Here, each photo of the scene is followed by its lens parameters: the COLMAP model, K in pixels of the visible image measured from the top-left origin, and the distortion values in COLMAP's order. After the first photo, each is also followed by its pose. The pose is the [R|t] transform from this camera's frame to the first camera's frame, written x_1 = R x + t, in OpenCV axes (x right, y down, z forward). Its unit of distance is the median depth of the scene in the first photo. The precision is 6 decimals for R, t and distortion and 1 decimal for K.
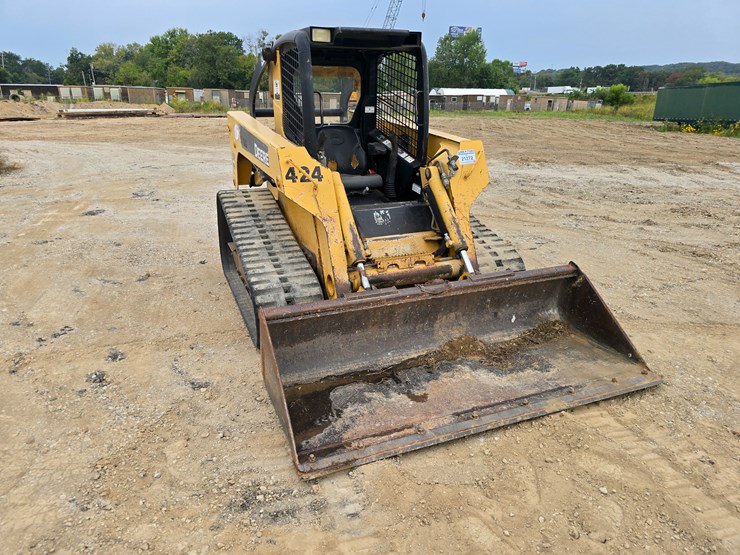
lens RADIAL K [[498.8, 0, 367.3], [0, 498.8, 279.2], [0, 0, 1]] dist [0.045207, -0.035598]
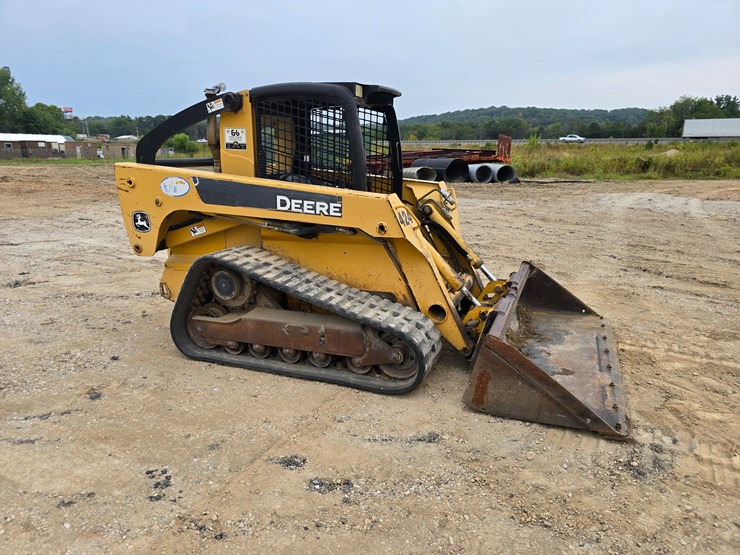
lens RADIAL K [[496.9, 0, 360.2], [0, 496.9, 279.4], [0, 0, 1]] dist [0.054947, -0.049770]
pose [[0.707908, -0.180880, 0.682751, -0.885278], [0.238013, 0.971205, 0.010516, -0.108670], [-0.664993, 0.155059, 0.730575, 0.289984]]
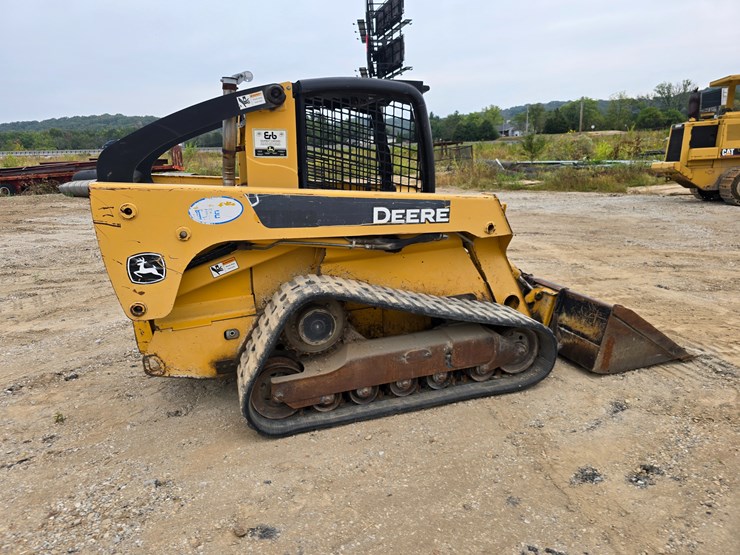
lens RADIAL K [[500.8, 0, 364.9], [0, 500.8, 265.5], [0, 0, 1]] dist [0.050936, -0.043194]
pose [[0.087123, -0.224206, 0.970640, -1.162439], [0.357856, 0.916353, 0.179546, -0.383296], [-0.929704, 0.331707, 0.160069, 1.052910]]
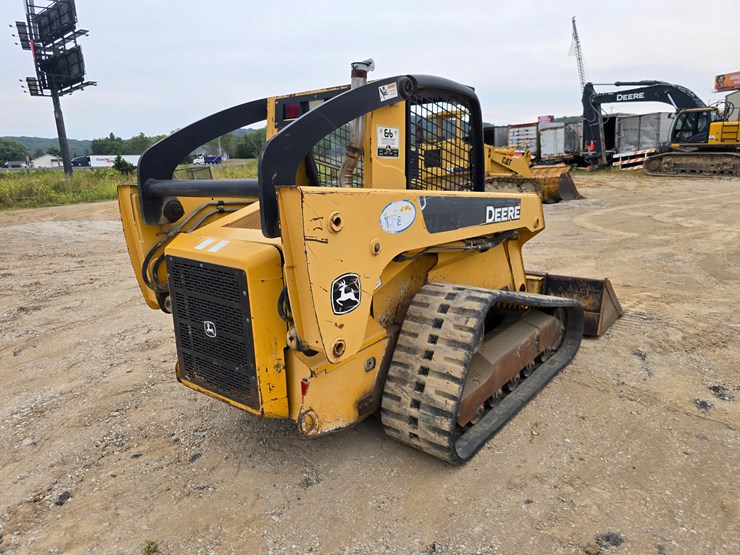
lens RADIAL K [[498.8, 0, 361.8], [0, 498.8, 268.8], [0, 0, 1]] dist [0.049191, -0.042840]
pose [[-0.470375, -0.163258, 0.867234, -0.956614], [0.326524, 0.880791, 0.342913, -0.596981], [-0.819835, 0.444470, -0.360995, 1.709970]]
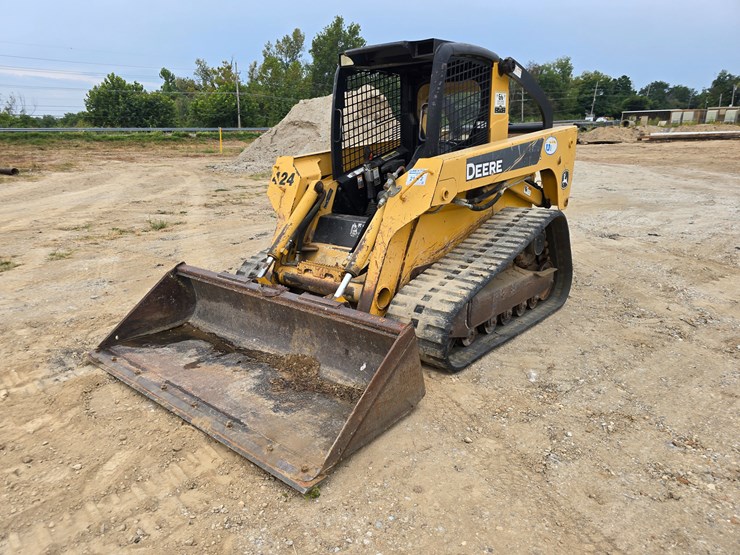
lens RADIAL K [[500.5, 0, 364.6], [0, 500.5, 277.5], [0, 0, 1]] dist [0.044584, -0.037067]
pose [[0.465420, 0.234741, -0.853394, 0.988173], [-0.275199, 0.954777, 0.112542, -0.161588], [0.841219, 0.182474, 0.508973, 0.555447]]
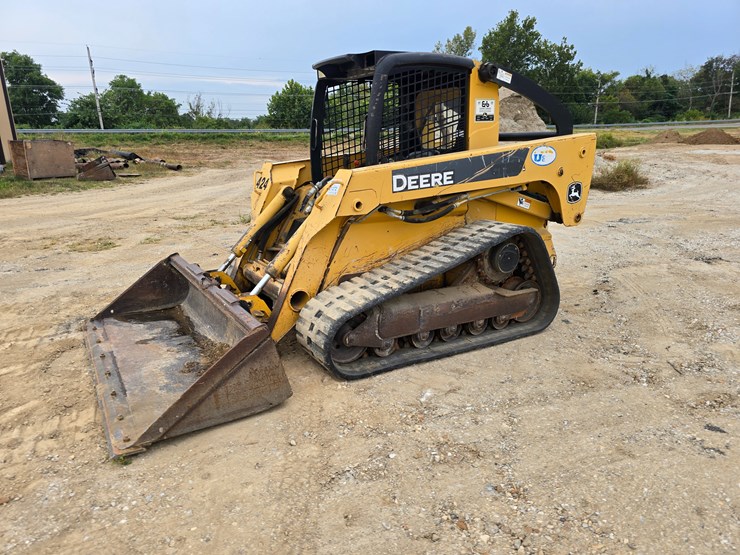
lens RADIAL K [[499.4, 0, 365.7], [0, 499.4, 278.4], [0, 0, 1]] dist [0.050747, -0.043340]
pose [[0.165526, 0.266065, -0.949637, 1.157928], [-0.310127, 0.928113, 0.205978, -0.312726], [0.936174, 0.260414, 0.236141, 0.947352]]
